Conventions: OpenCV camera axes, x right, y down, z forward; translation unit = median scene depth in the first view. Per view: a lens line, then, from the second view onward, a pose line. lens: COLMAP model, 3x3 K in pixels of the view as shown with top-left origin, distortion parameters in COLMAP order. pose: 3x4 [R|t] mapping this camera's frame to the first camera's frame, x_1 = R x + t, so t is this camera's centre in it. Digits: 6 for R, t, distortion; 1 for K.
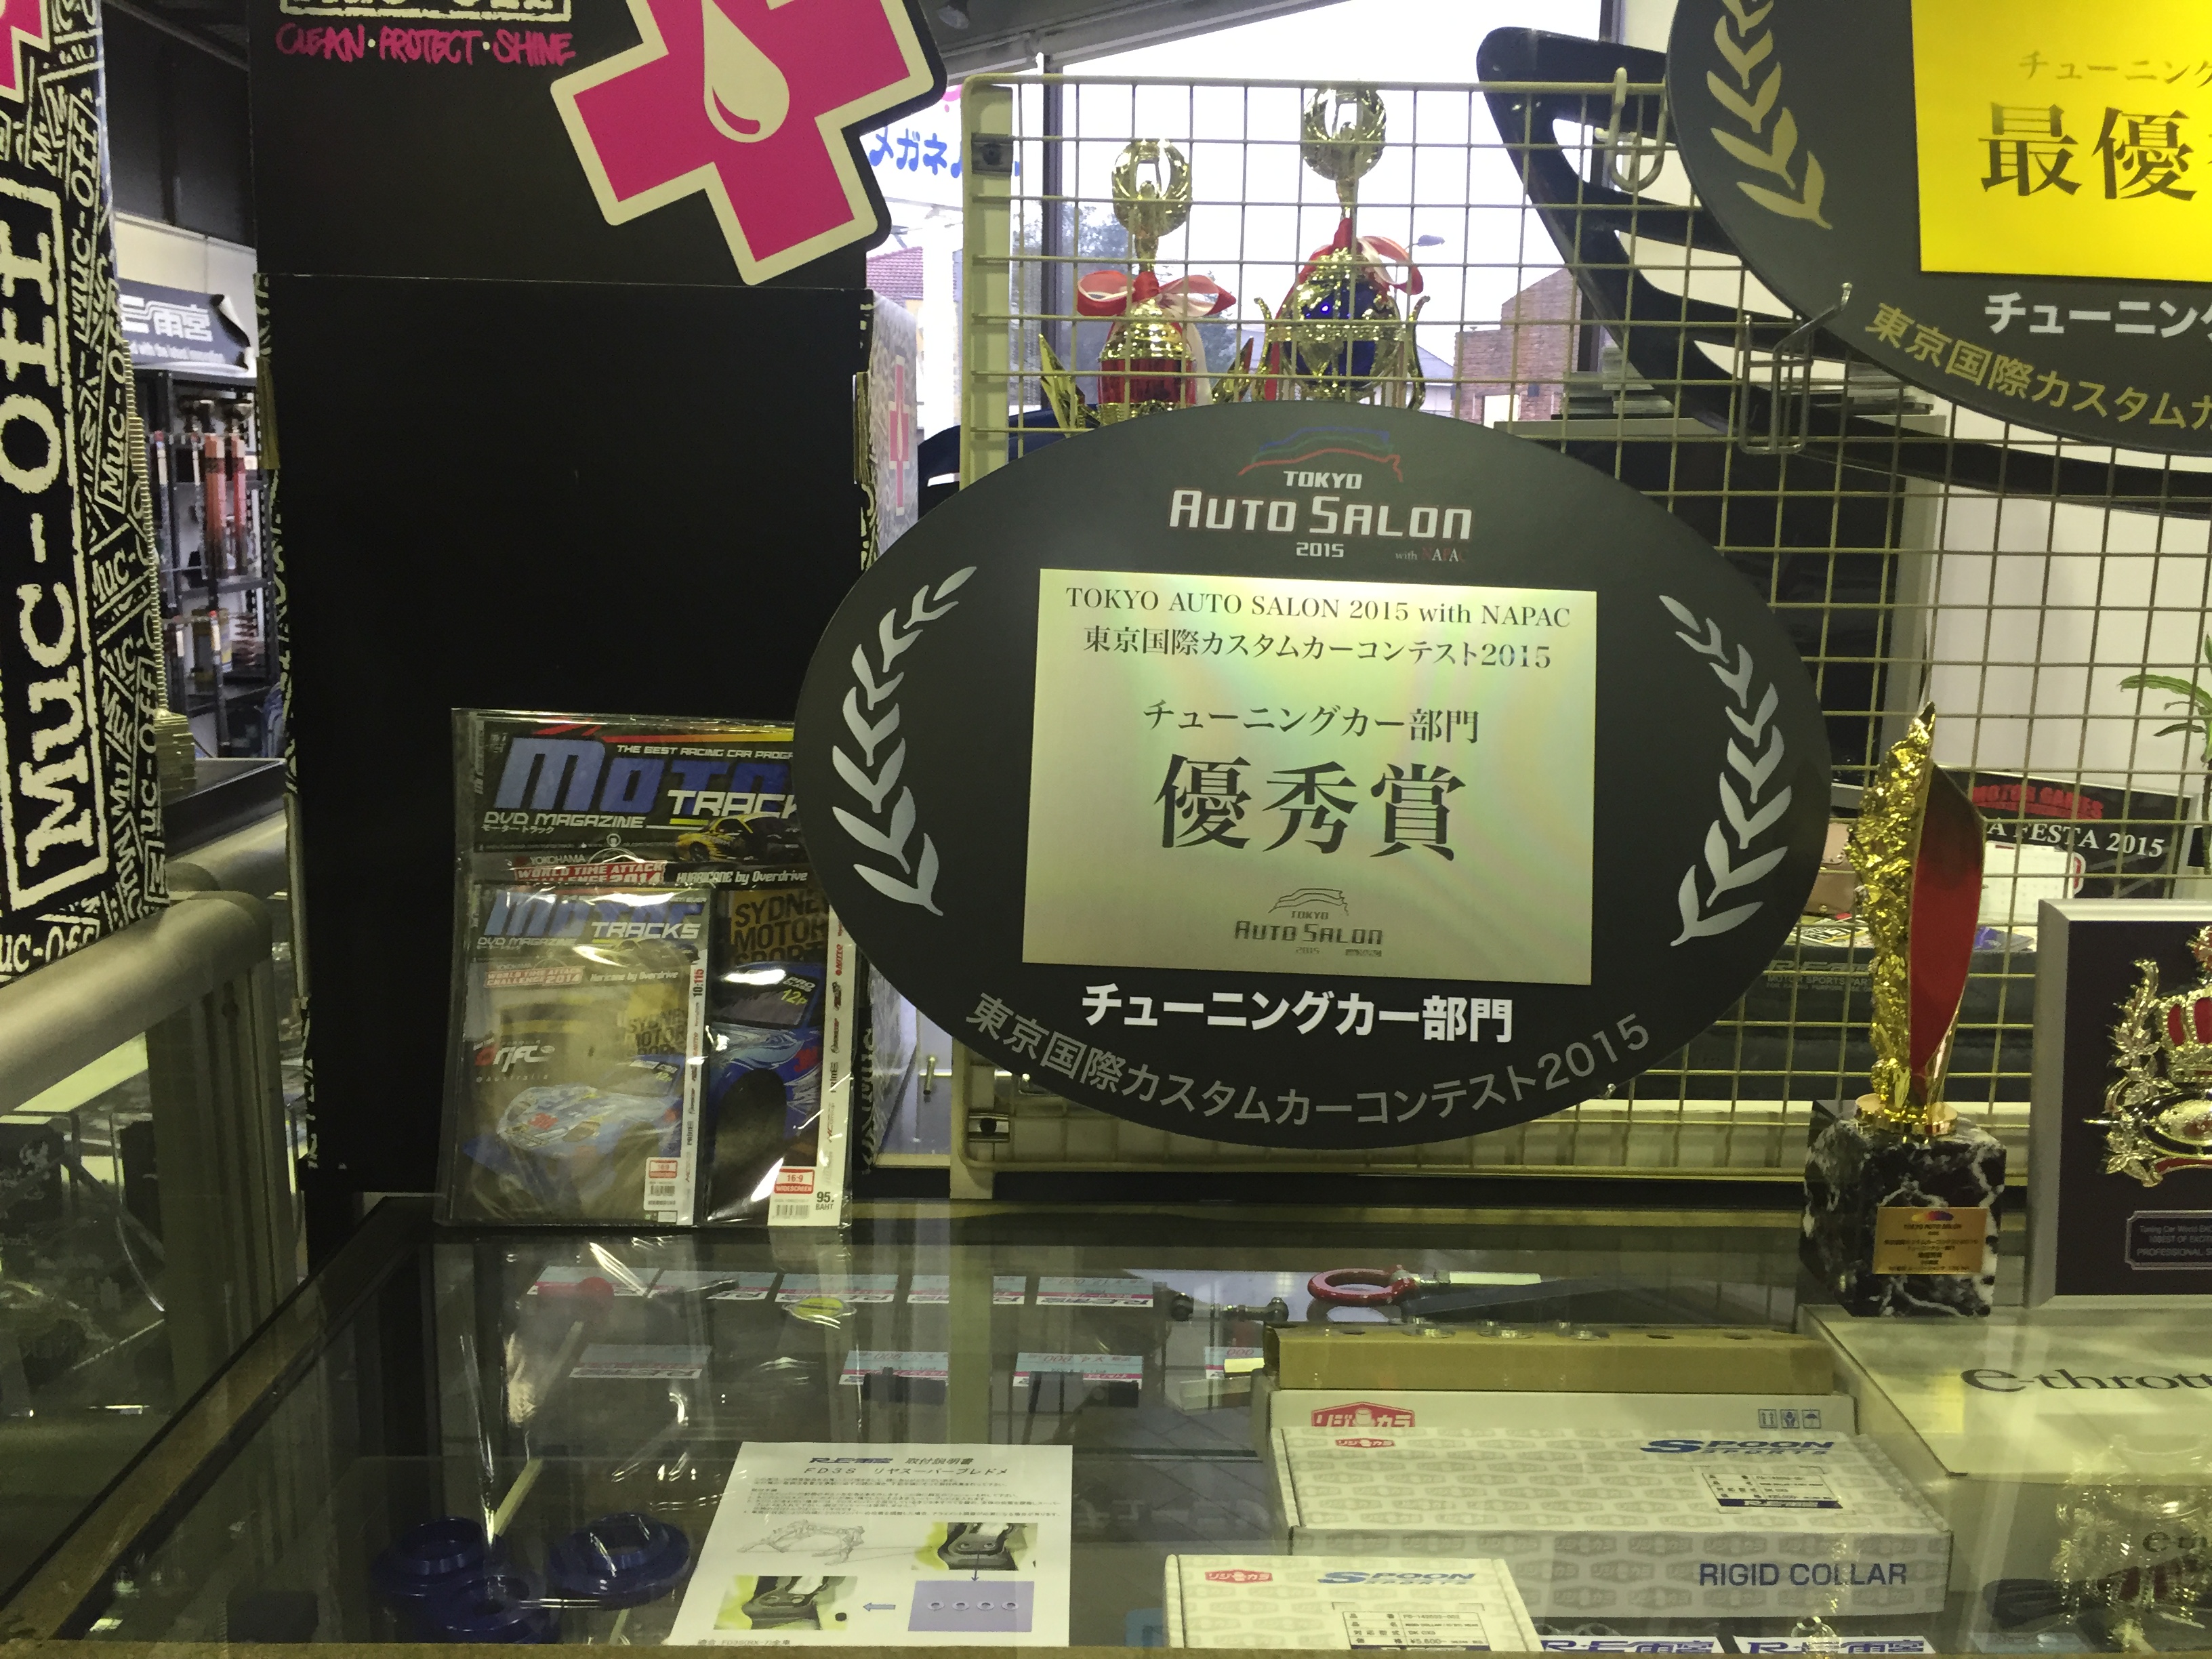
lens RADIAL K [[1844.5, 0, 1095.0], [0, 1844.5, 830.1], [0, 0, 1]] dist [0.075738, -0.119867]
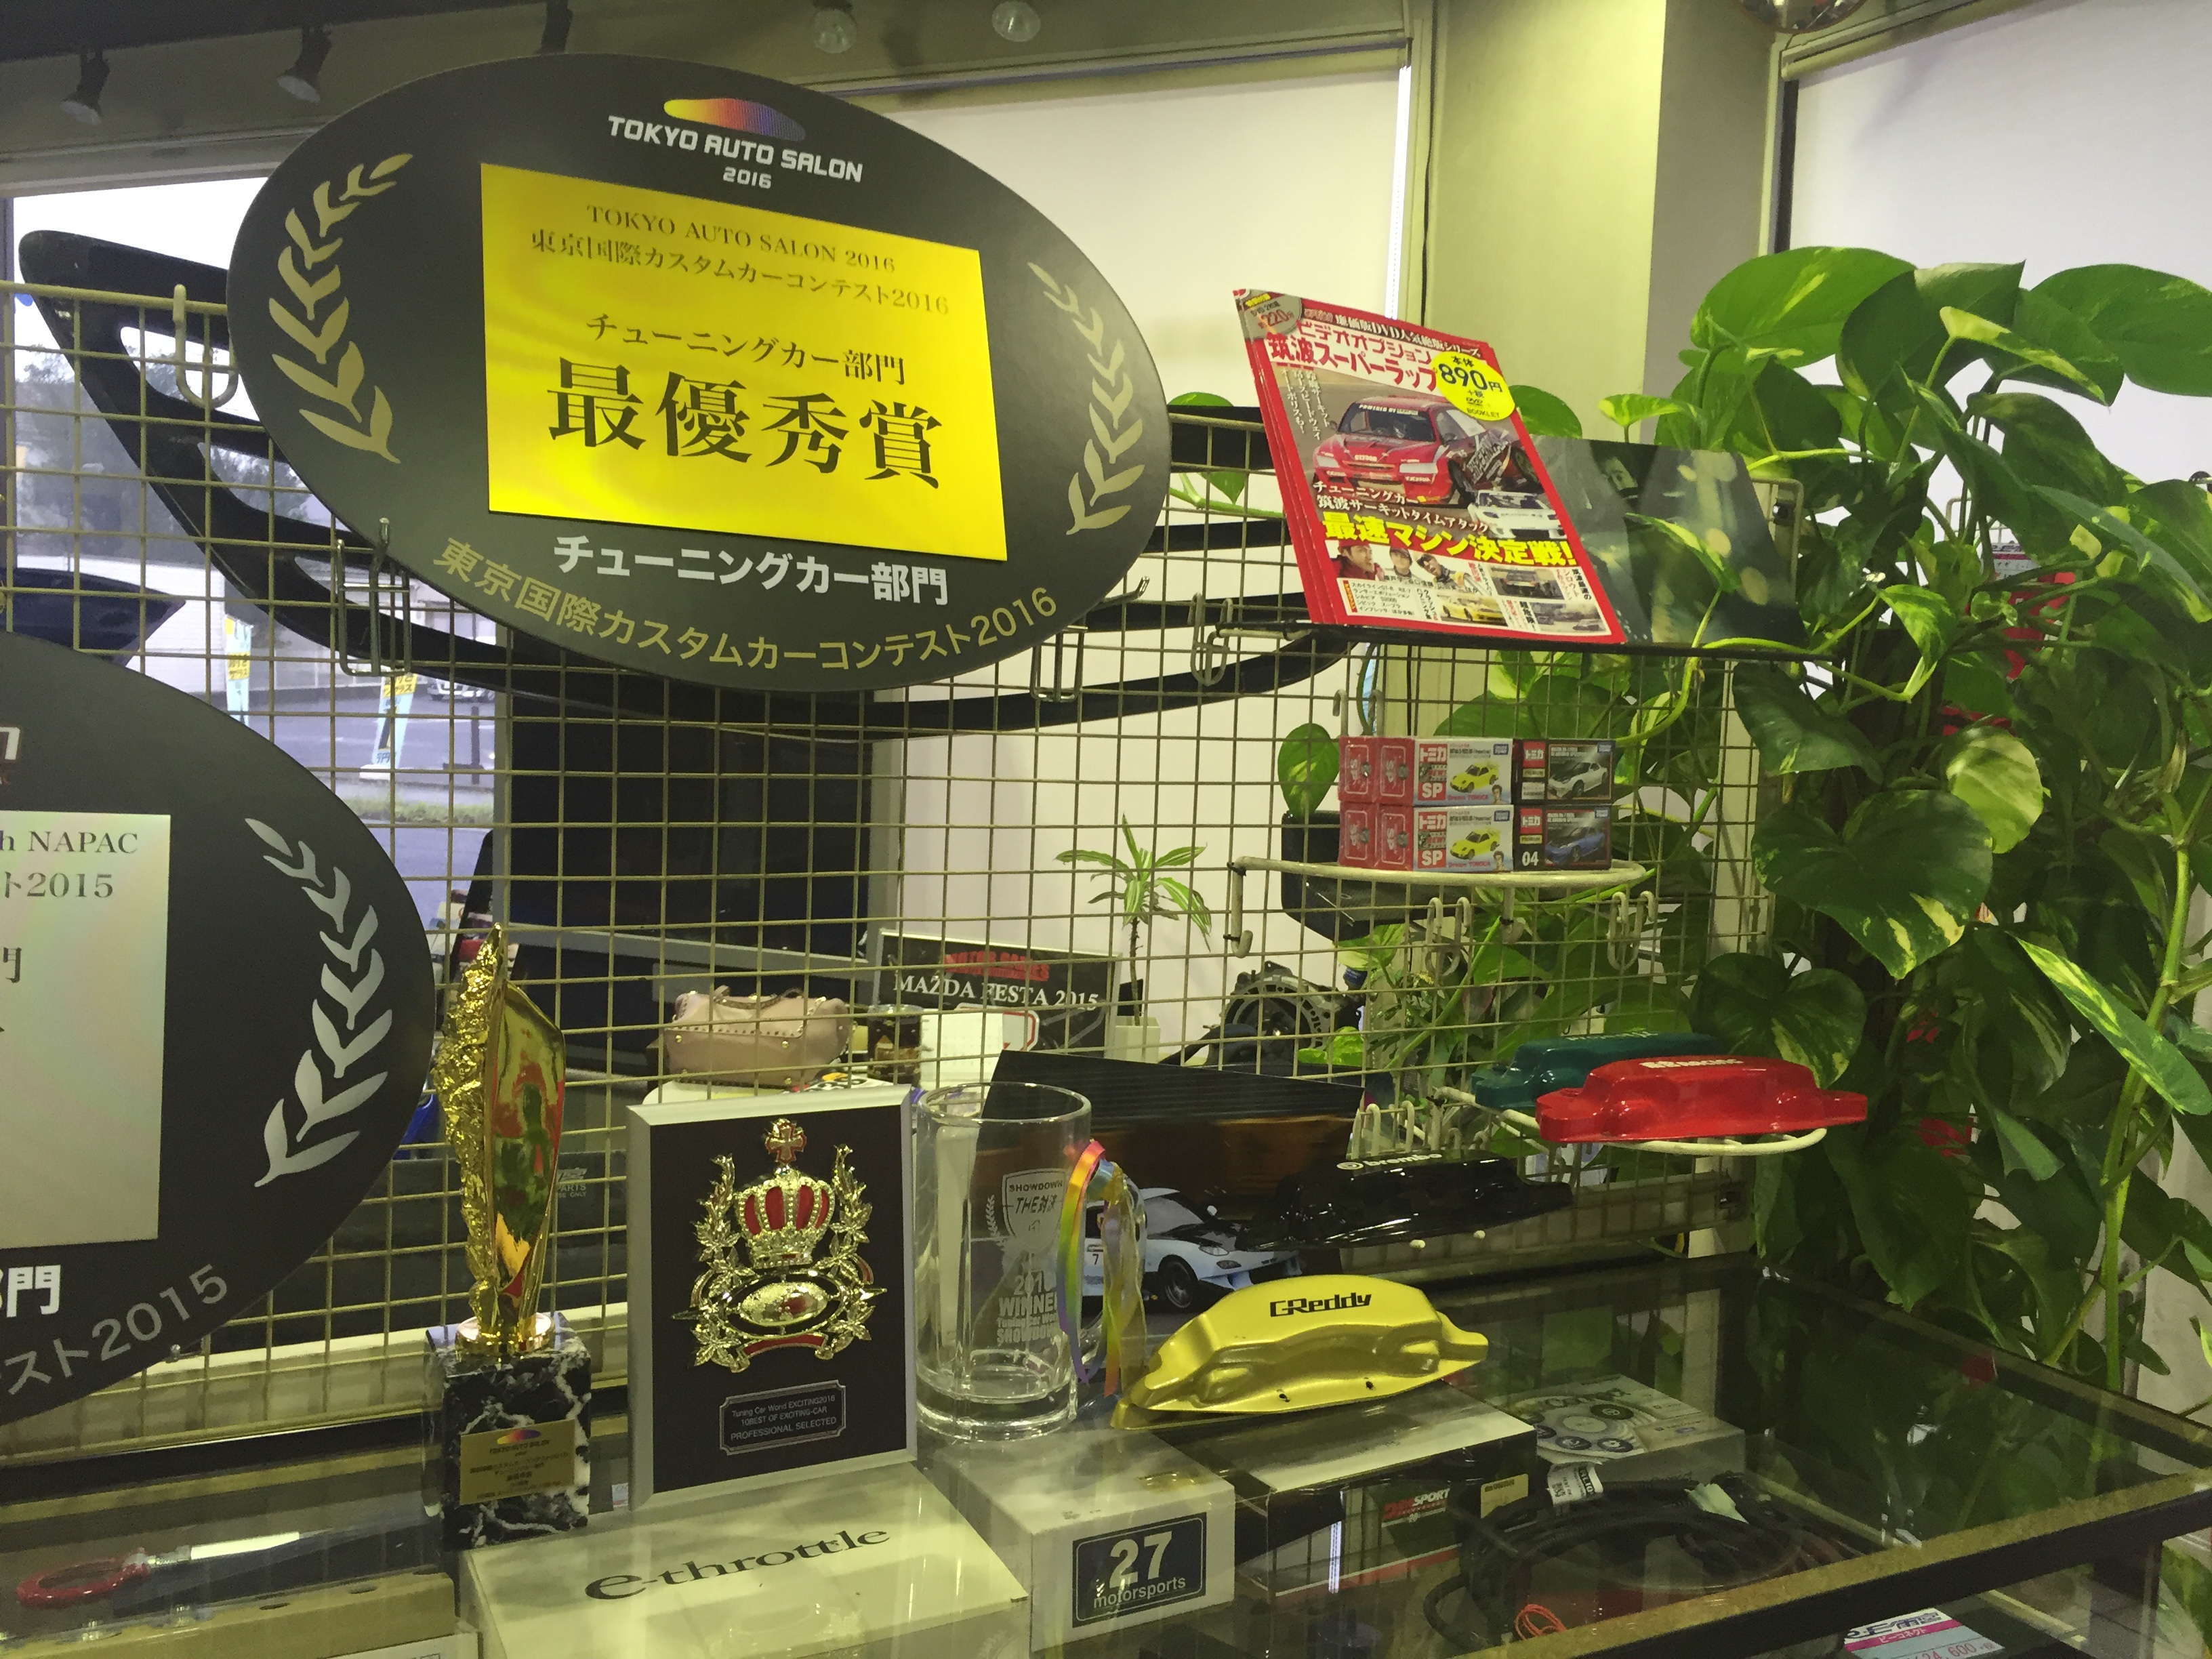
lens RADIAL K [[1844.5, 0, 1105.6], [0, 1844.5, 832.1], [0, 0, 1]] dist [0.075738, -0.119867]
pose [[0.897149, -0.015289, 0.441463, 0.285744], [0.055304, 0.995425, -0.077915, -0.019983], [-0.438252, 0.094316, 0.893890, -0.061925]]
